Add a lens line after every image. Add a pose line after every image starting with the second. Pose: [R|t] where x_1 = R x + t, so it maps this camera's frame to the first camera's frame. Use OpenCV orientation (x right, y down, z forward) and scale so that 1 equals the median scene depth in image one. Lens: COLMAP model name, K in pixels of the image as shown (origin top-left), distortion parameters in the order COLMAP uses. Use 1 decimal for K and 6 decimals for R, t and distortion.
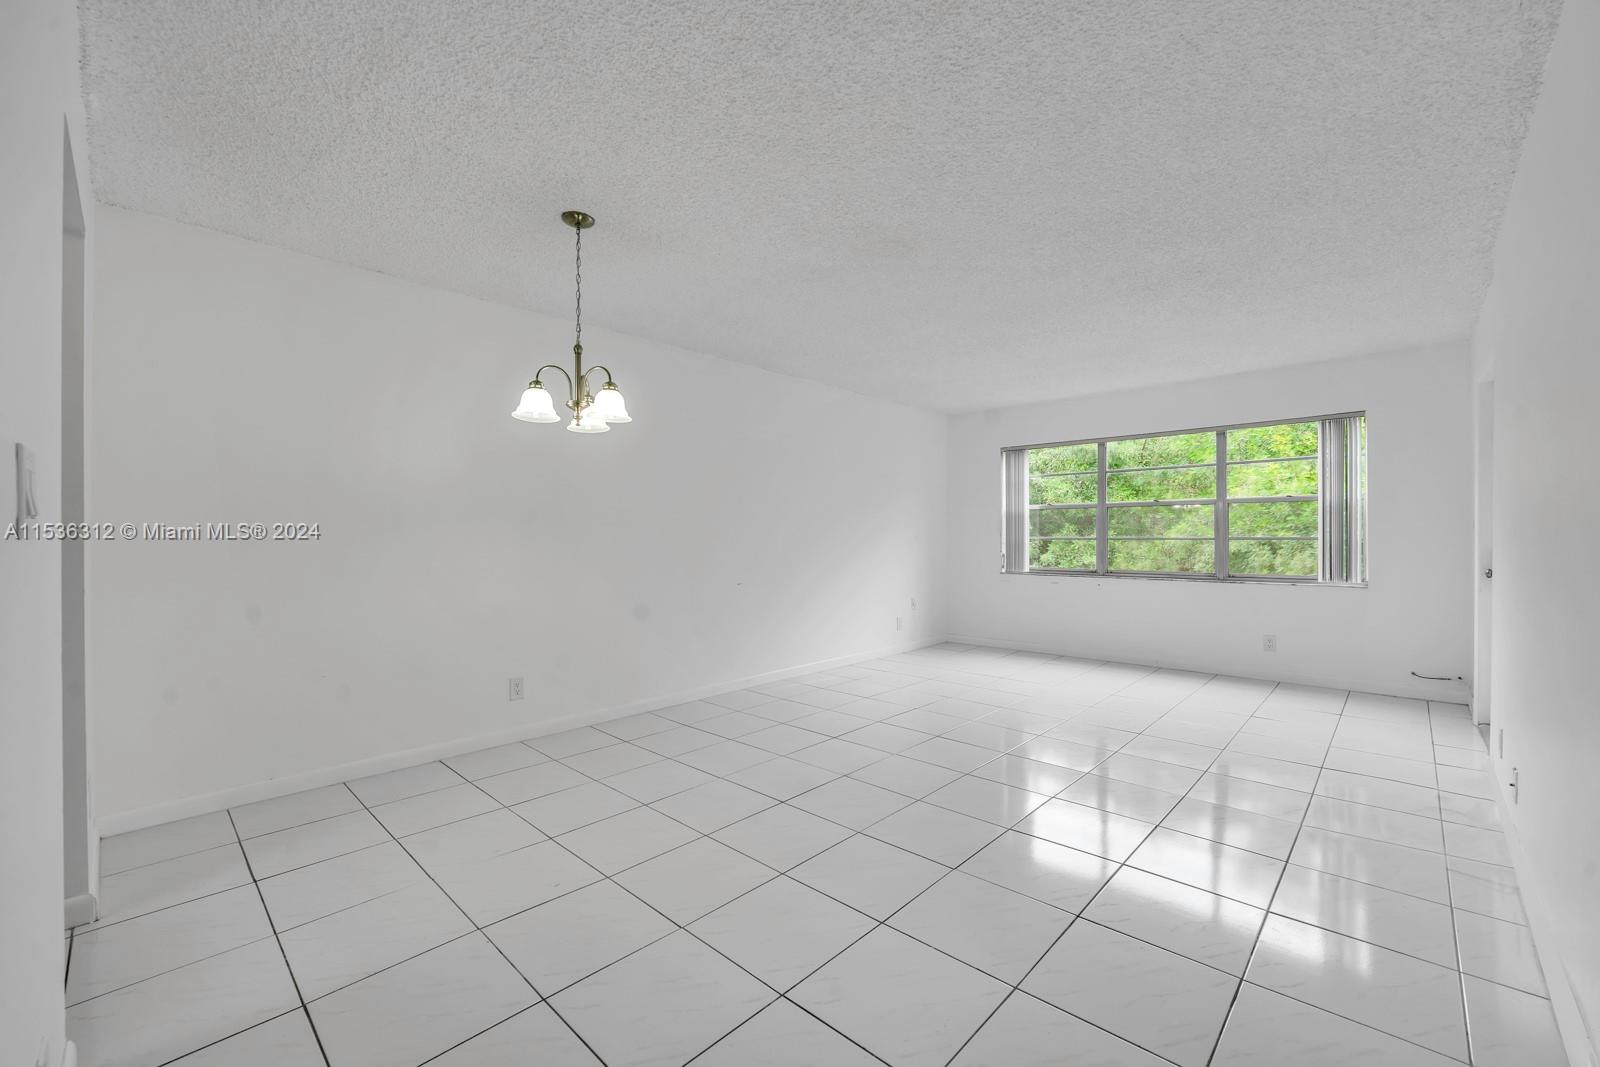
lens RADIAL K [[646.4, 0, 792.5], [0, 646.4, 528.7], [0, 0, 1]] dist [-0.001792, 0.000034]
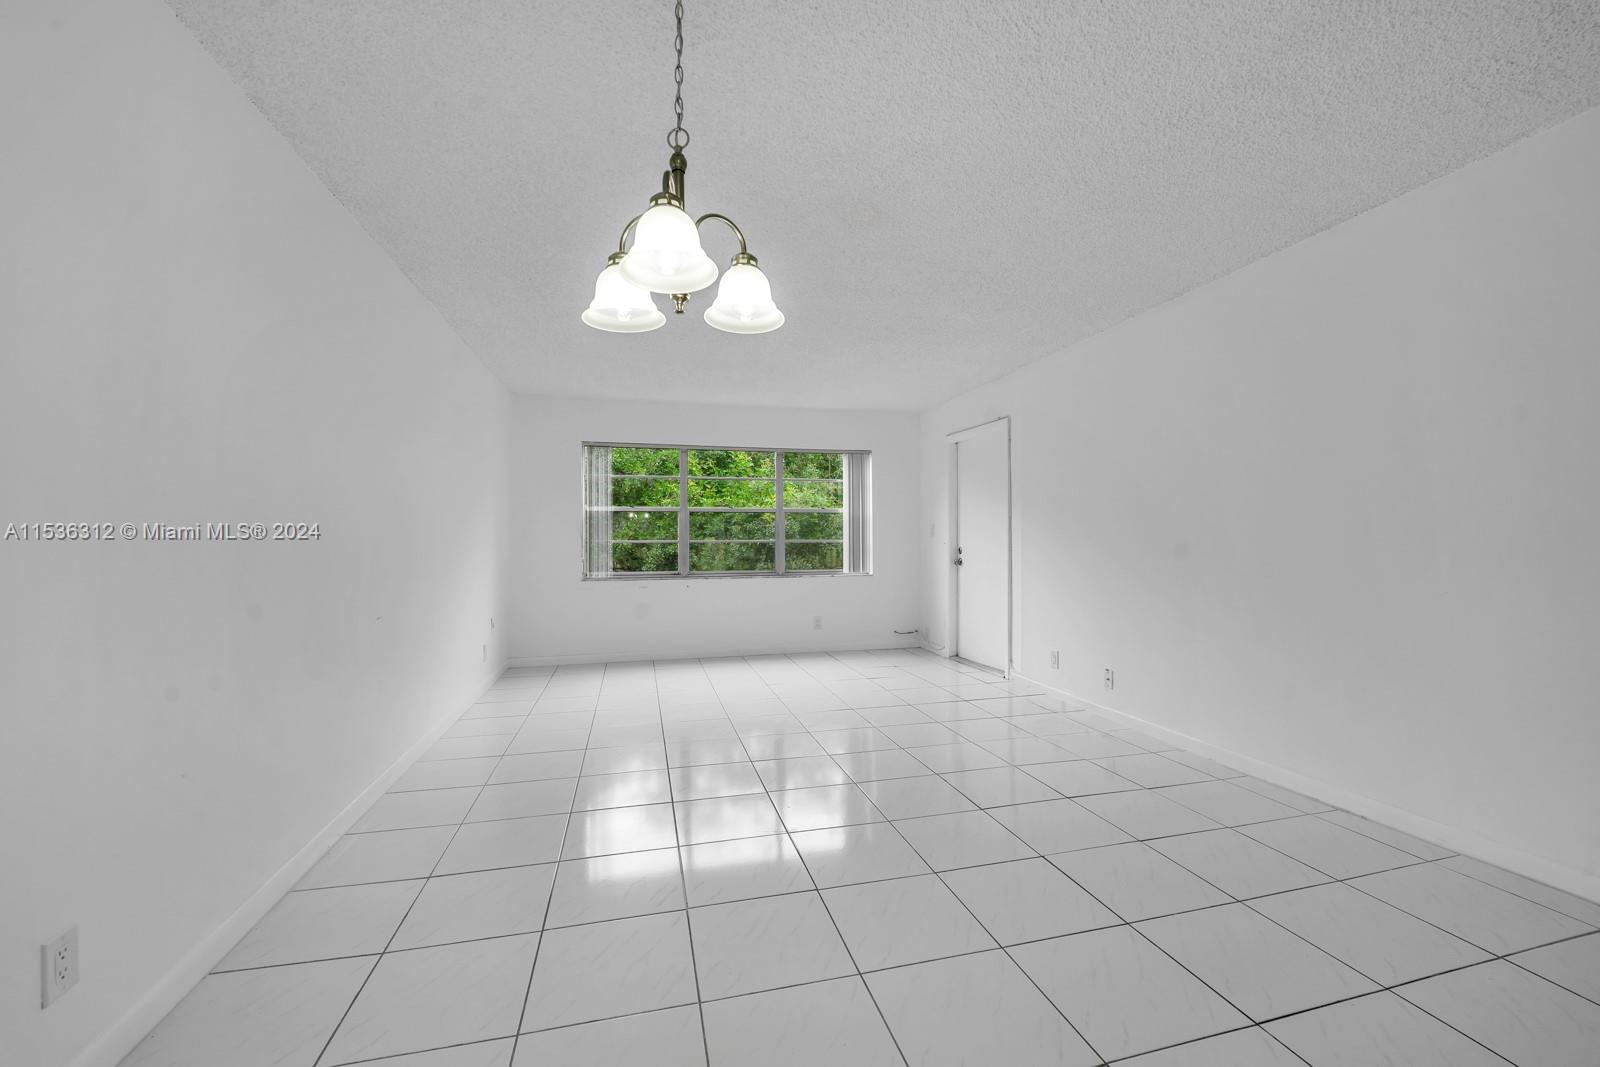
lens RADIAL K [[646.4, 0, 804.7], [0, 646.4, 548.0], [0, 0, 1]] dist [-0.001792, 0.000034]
pose [[0.528254, -0.009017, 0.849038, -0.291743], [-0.007456, 0.999856, 0.015258, 0.007119], [-0.849054, -0.014391, 0.528111, 0.272939]]
